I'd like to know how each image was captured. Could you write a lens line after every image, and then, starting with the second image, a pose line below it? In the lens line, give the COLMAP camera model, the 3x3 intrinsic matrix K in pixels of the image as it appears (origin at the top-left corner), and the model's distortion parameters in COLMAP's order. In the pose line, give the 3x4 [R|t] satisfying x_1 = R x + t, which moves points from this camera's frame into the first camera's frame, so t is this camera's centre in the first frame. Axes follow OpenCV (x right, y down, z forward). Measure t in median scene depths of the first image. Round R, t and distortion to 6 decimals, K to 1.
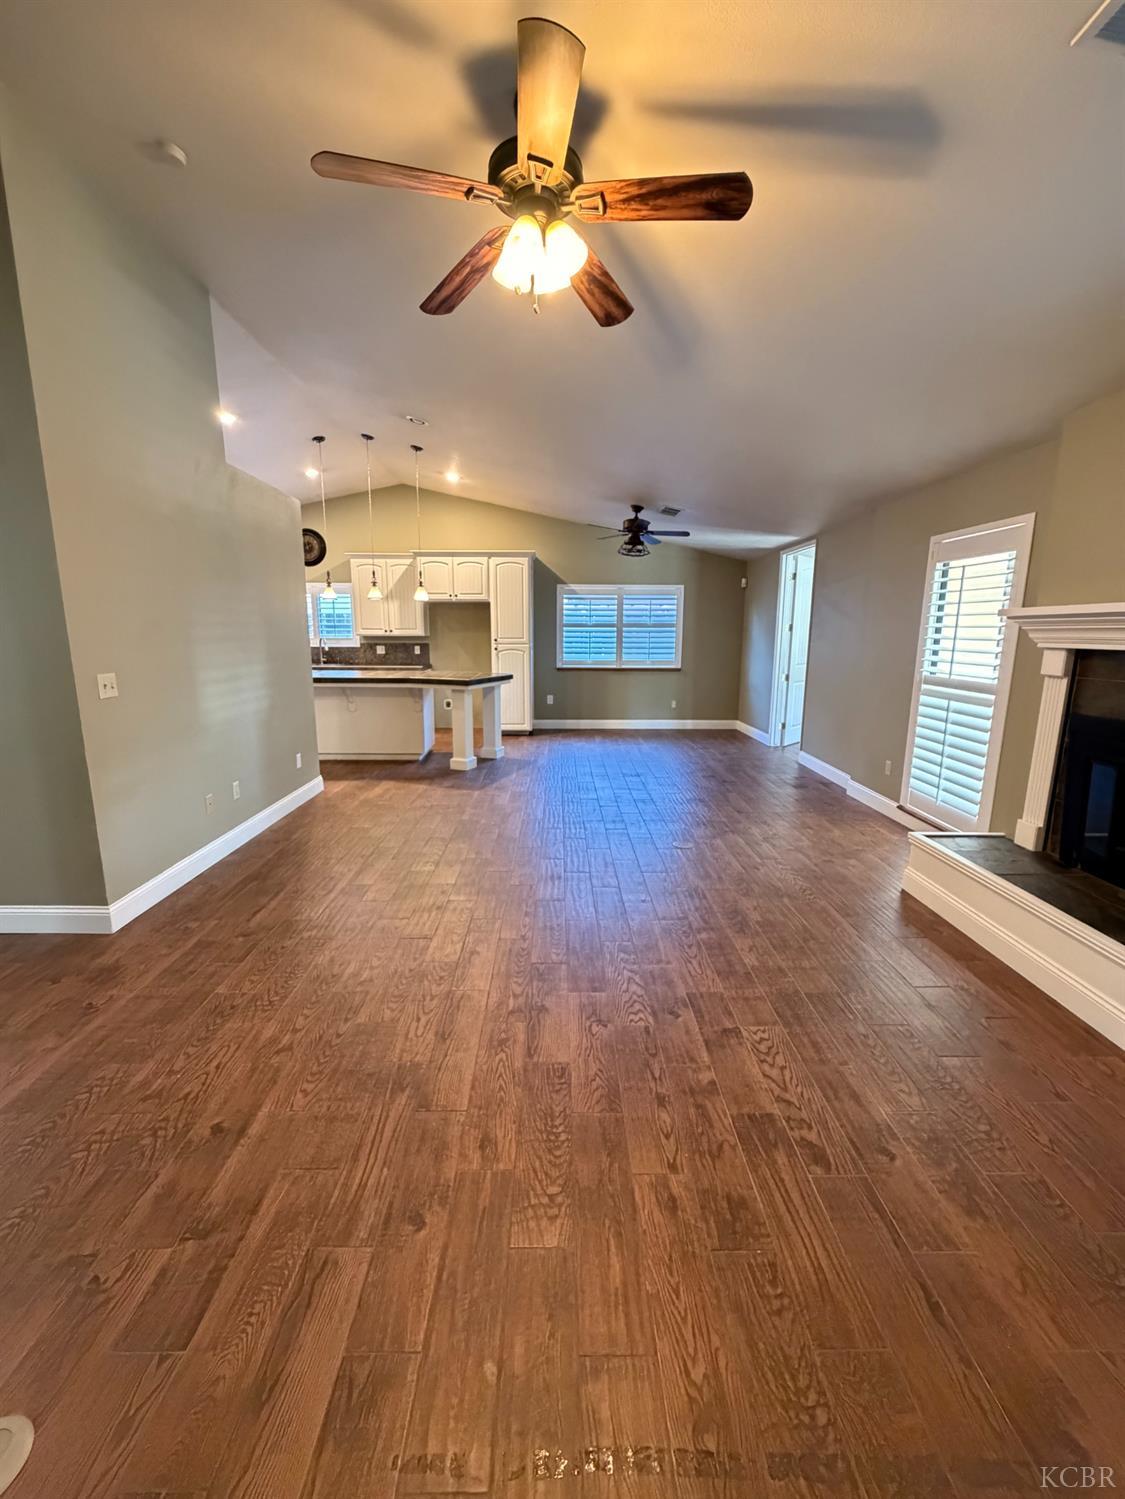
lens RADIAL K [[598.0, 0, 562.2], [0, 598.0, 746.3], [0, 0, 1]] dist [-0.000827, 0.000168]
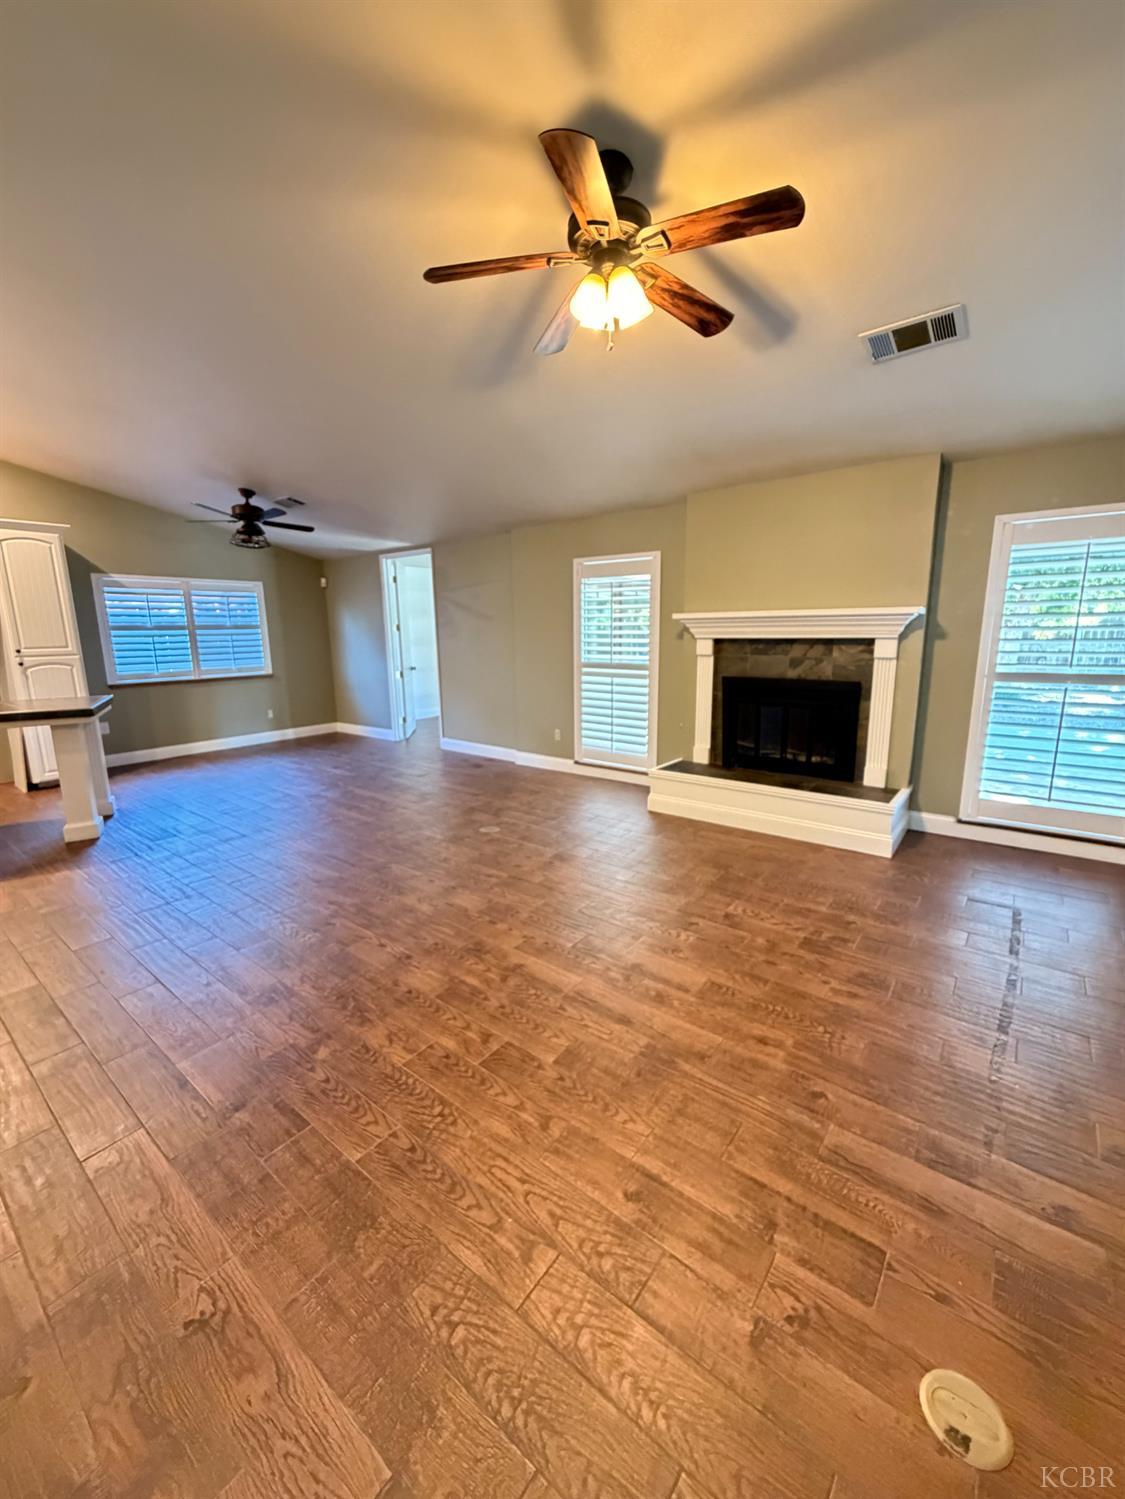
lens RADIAL K [[599.6, 0, 566.5], [0, 599.6, 744.6], [0, 0, 1]] dist [-0.003613, -0.000130]
pose [[0.623556, -0.161713, 0.764870, -0.538253], [0.163251, 0.983737, 0.074898, -0.046663], [-0.764544, 0.078163, 0.639815, 0.201111]]
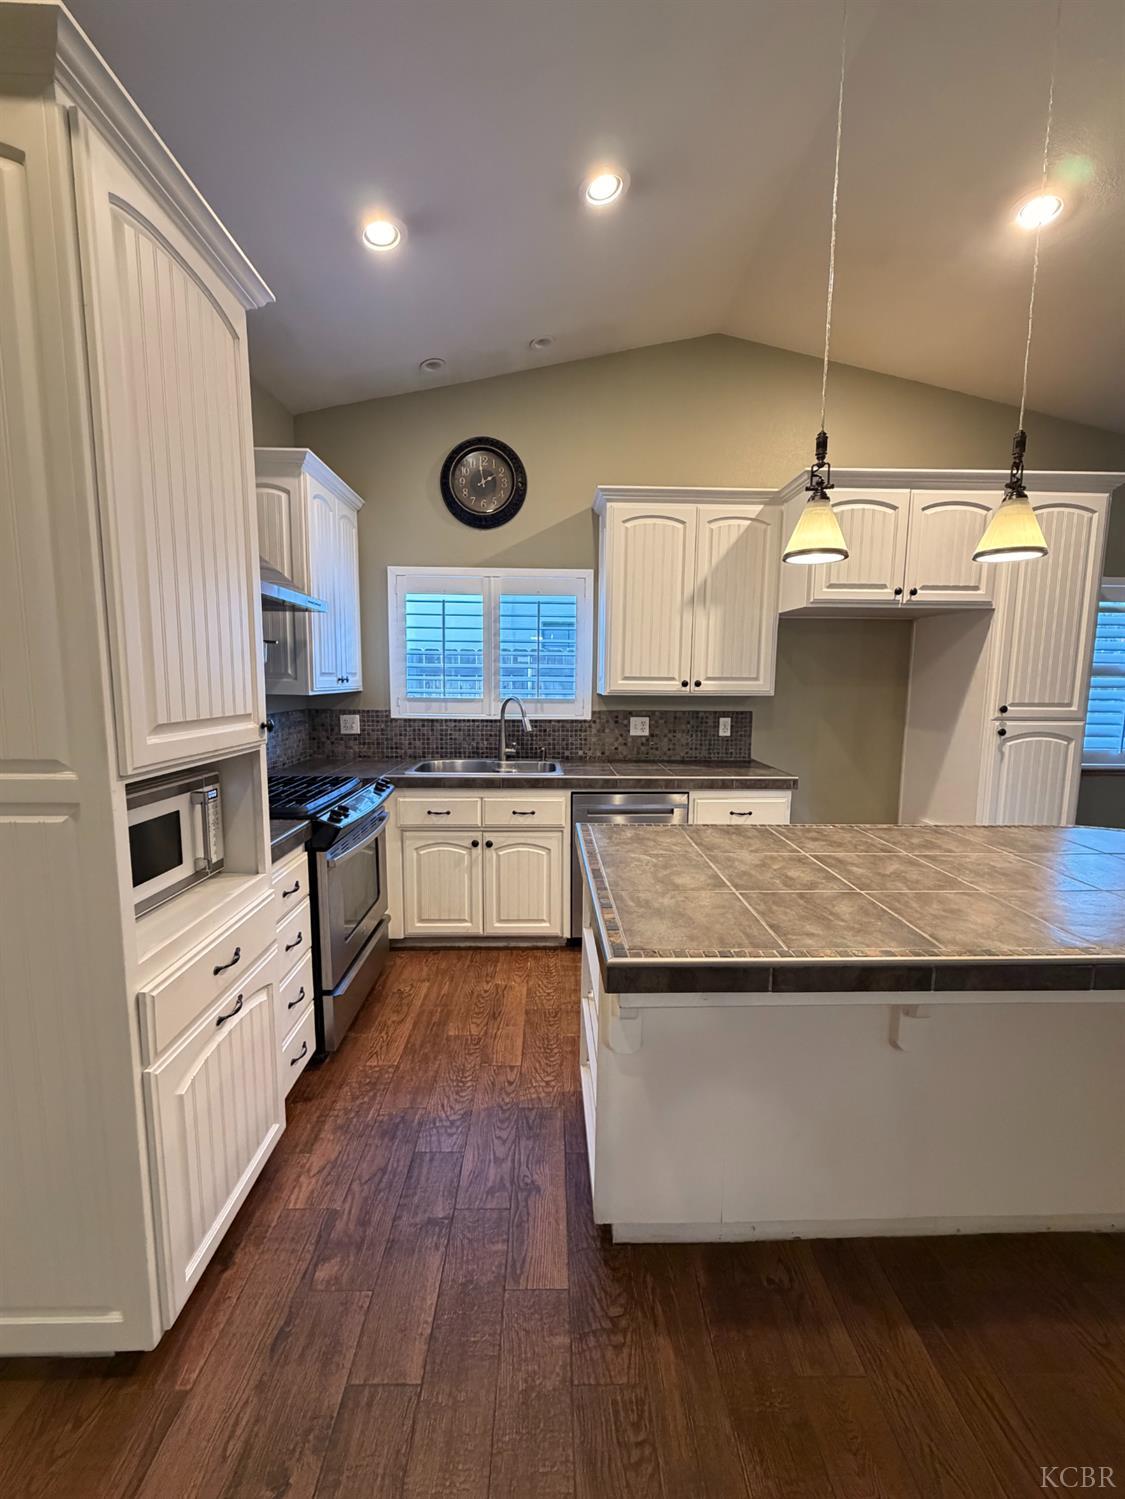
lens RADIAL K [[598.0, 0, 562.2], [0, 598.0, 746.3], [0, 0, 1]] dist [-0.000827, 0.000168]
pose [[0.999879, 0.002978, 0.015294, -0.823270], [-0.001834, 0.997238, -0.074255, -0.261780], [-0.015473, 0.074218, 0.997122, 1.308076]]
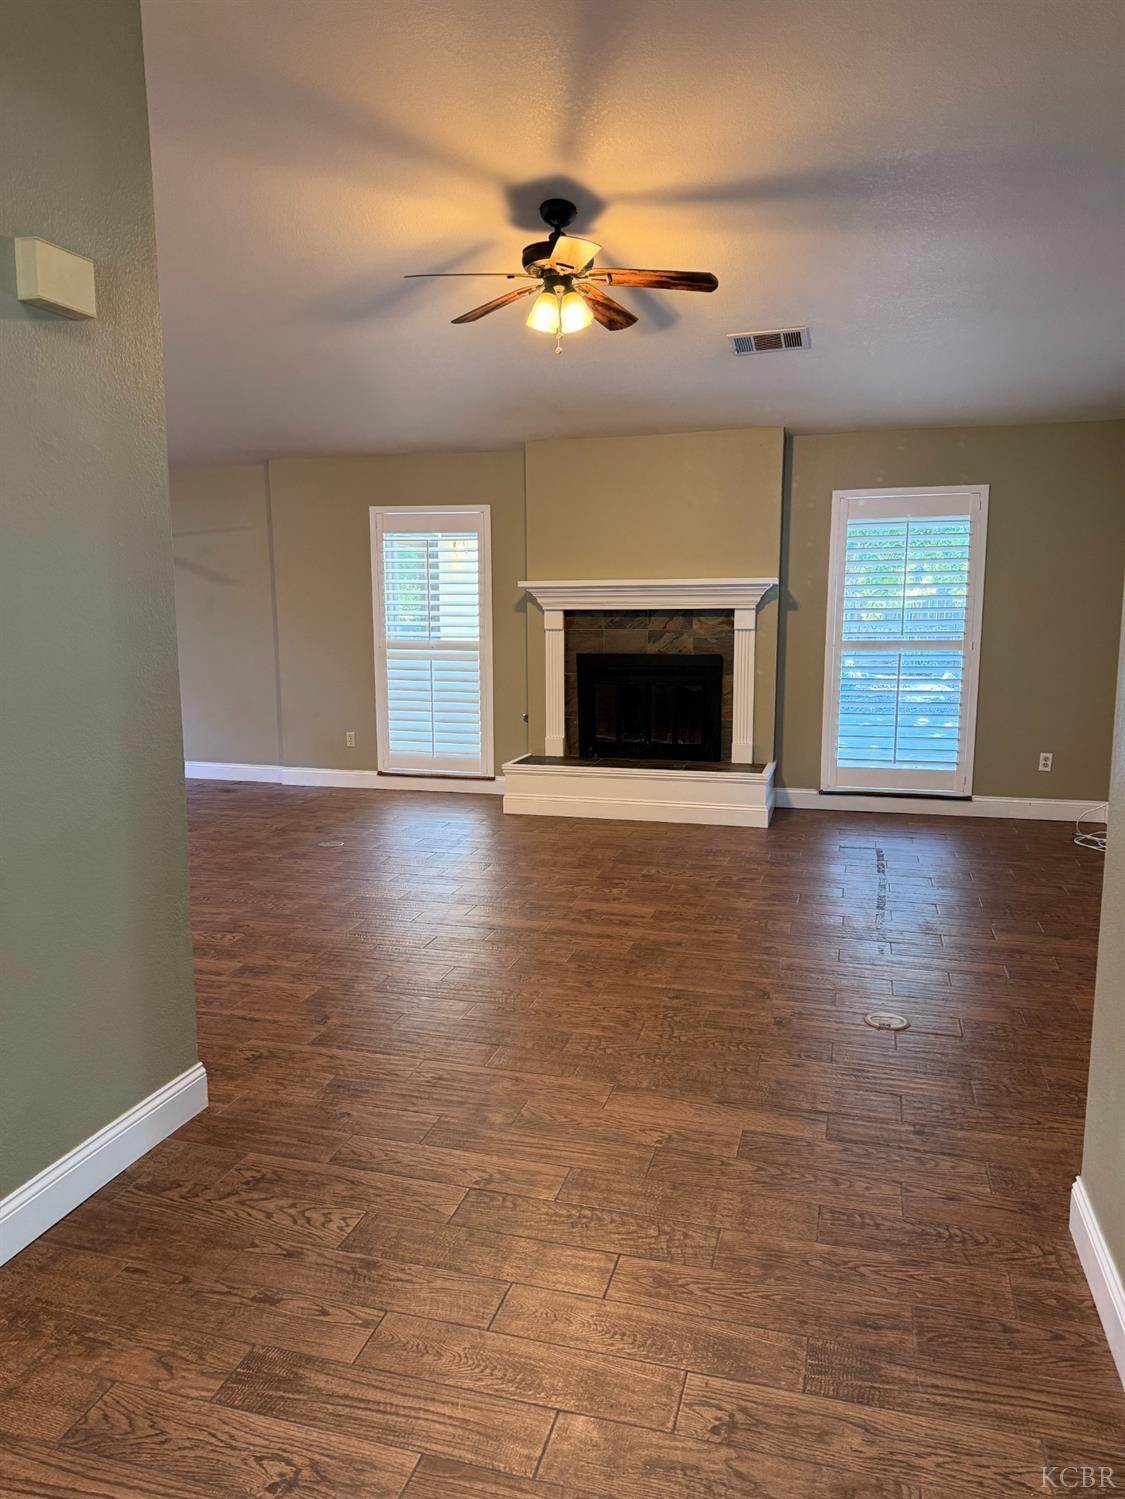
lens RADIAL K [[1030.5, 0, 562.5], [0, 1030.5, 749.5], [0, 0, 1]] dist [0.094681, -0.000728]
pose [[0.288199, -0.144987, 0.946531, -1.157819], [0.187733, 0.977843, 0.092623, -0.047367], [-0.938988, 0.151001, 0.309032, 0.211093]]
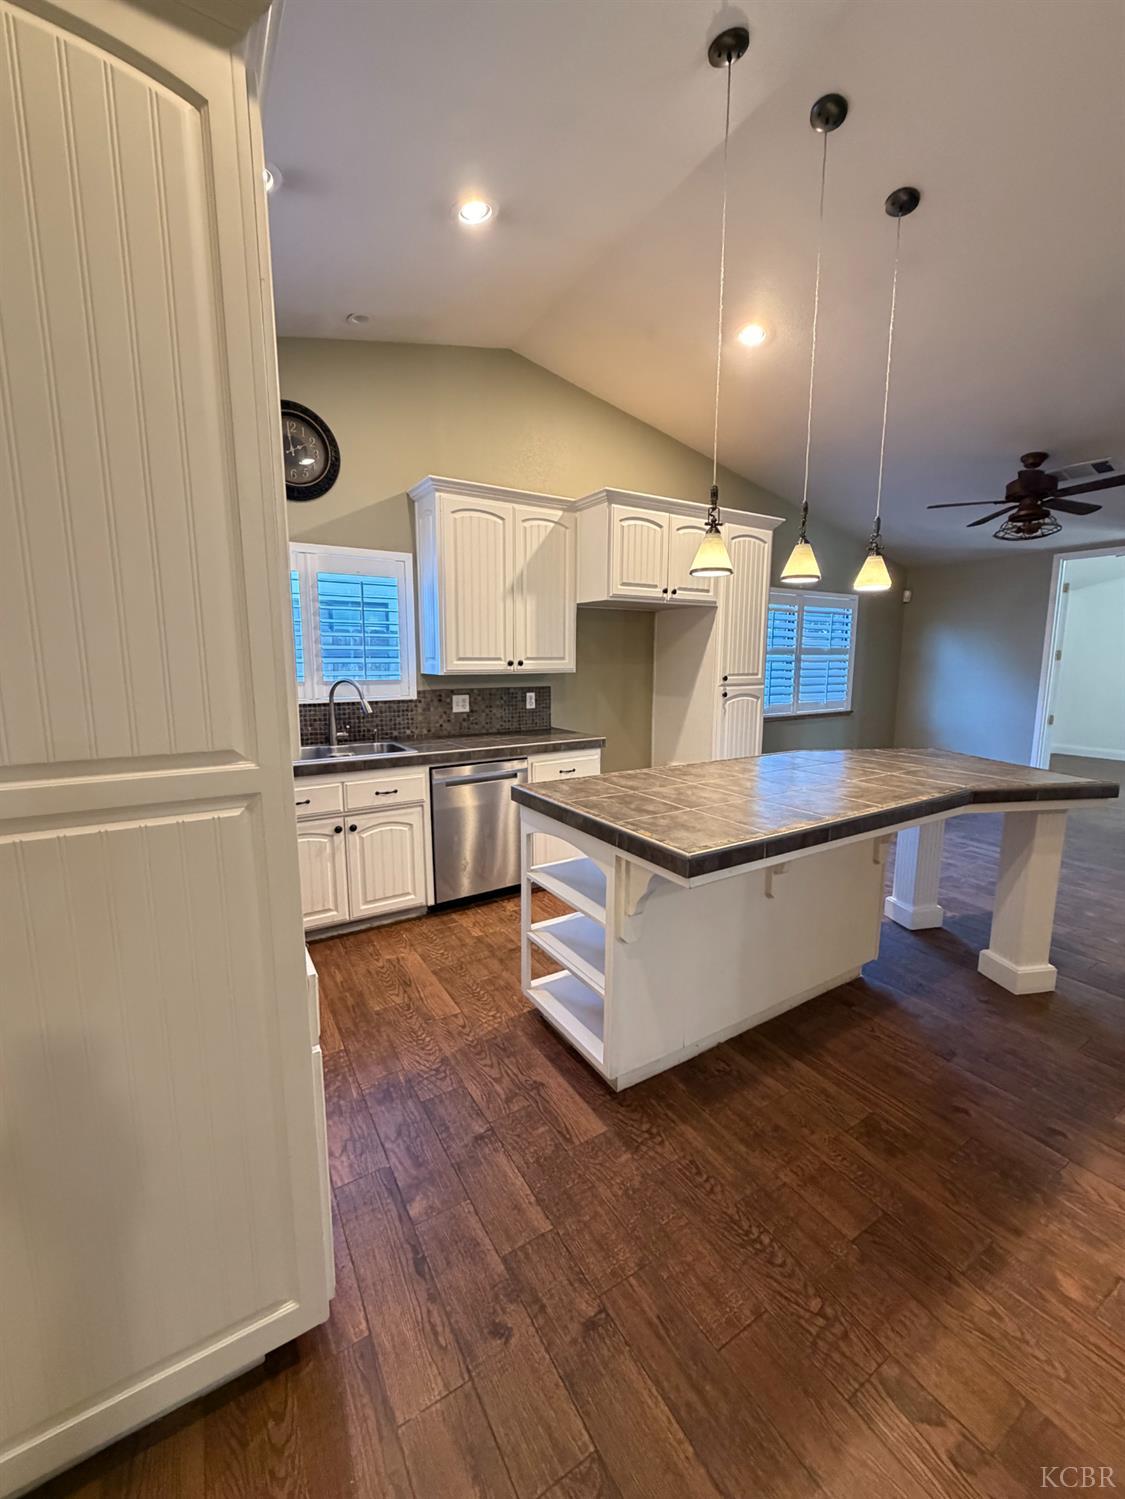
lens RADIAL K [[598.0, 0, 562.2], [0, 598.0, 746.3], [0, 0, 1]] dist [-0.000827, 0.000168]
pose [[0.855610, -0.079914, 0.511416, -1.069466], [0.101674, 0.994710, -0.014669, -0.258442], [-0.507538, 0.064548, 0.859208, 1.286375]]
